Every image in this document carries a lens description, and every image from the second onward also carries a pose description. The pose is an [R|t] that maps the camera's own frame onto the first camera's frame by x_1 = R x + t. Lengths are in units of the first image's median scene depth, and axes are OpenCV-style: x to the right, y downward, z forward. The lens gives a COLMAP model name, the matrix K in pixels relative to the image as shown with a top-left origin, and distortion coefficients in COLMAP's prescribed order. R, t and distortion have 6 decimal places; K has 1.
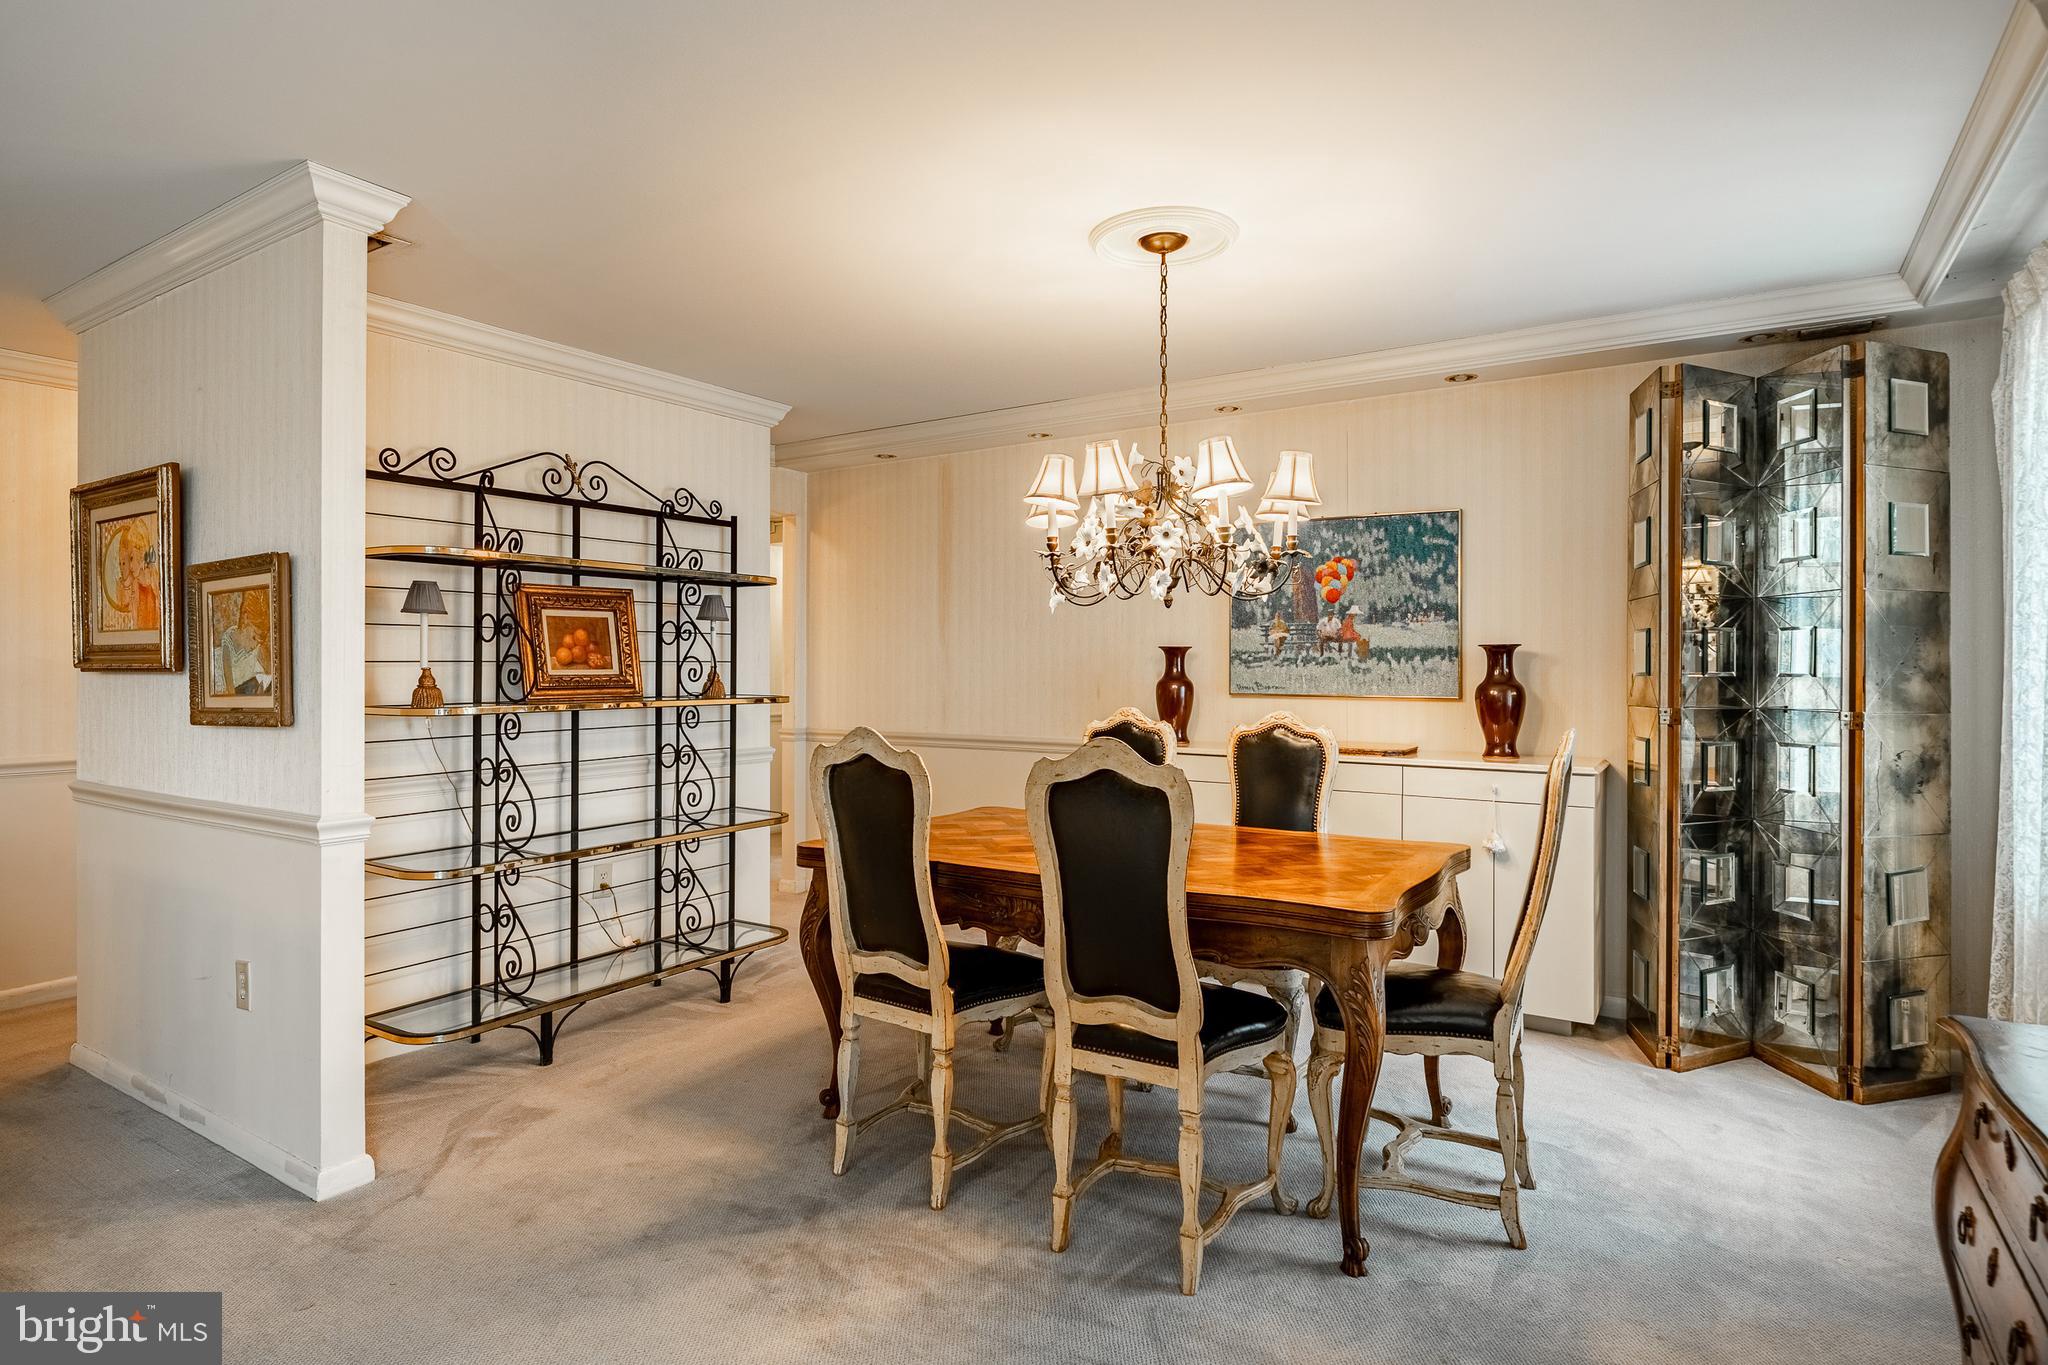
lens RADIAL K [[1087.1, 0, 1024.8], [0, 1087.1, 673.1], [0, 0, 1]] dist [-0.001594, 0.001505]
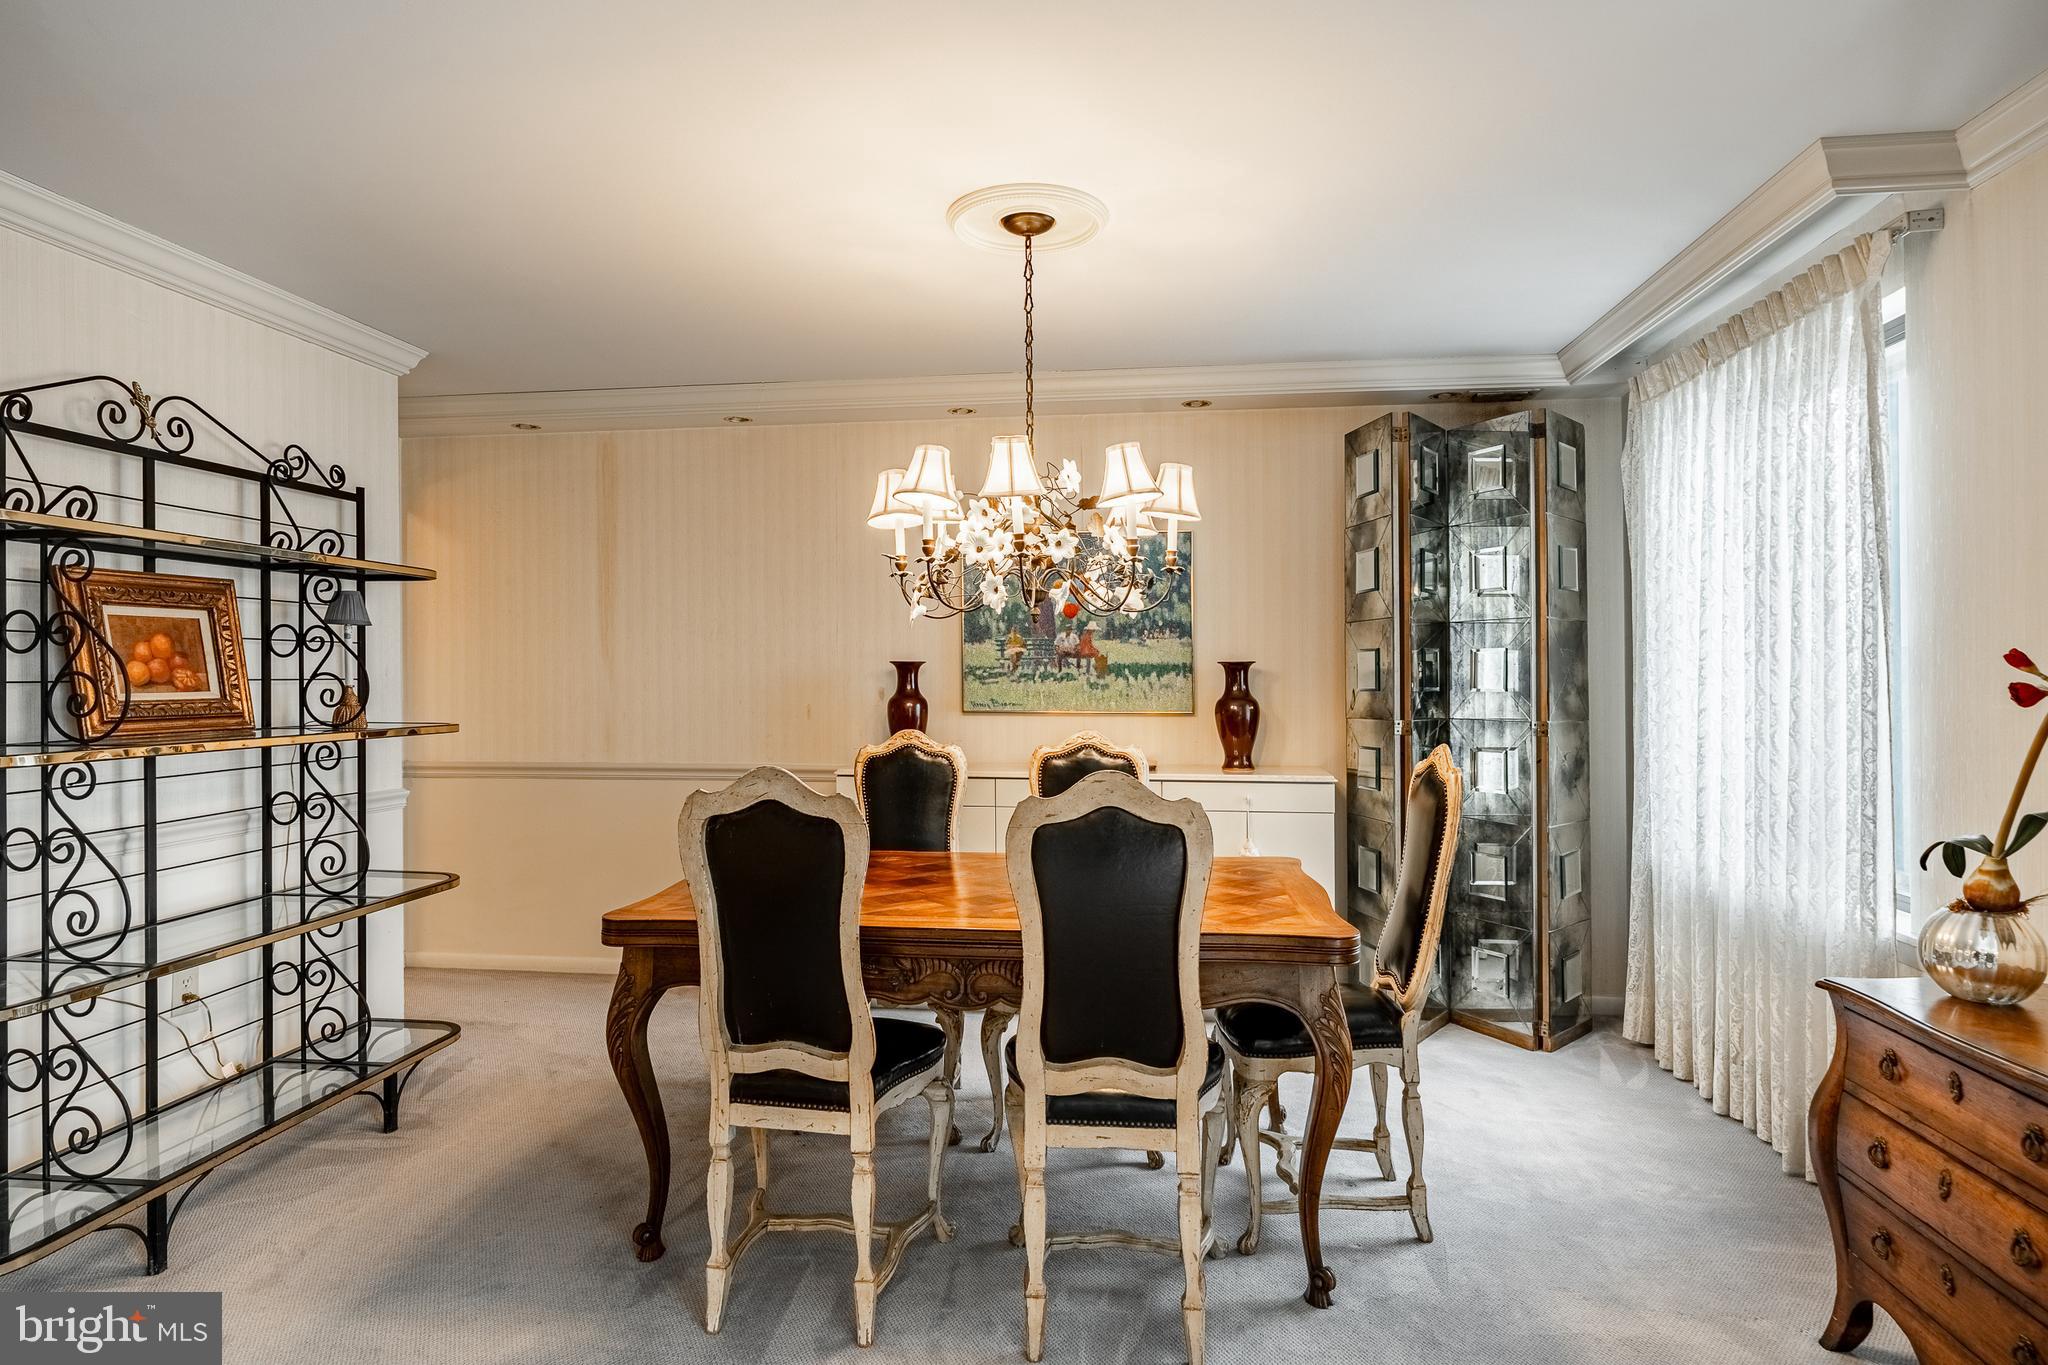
lens RADIAL K [[1112.5, 0, 1021.6], [0, 1112.5, 685.0], [0, 0, 1]] dist [-0.001780, 0.001337]
pose [[0.904814, -0.005078, 0.425777, -0.226671], [0.004308, 0.999987, 0.002772, -0.008160], [-0.425785, -0.000674, 0.904824, 0.125010]]
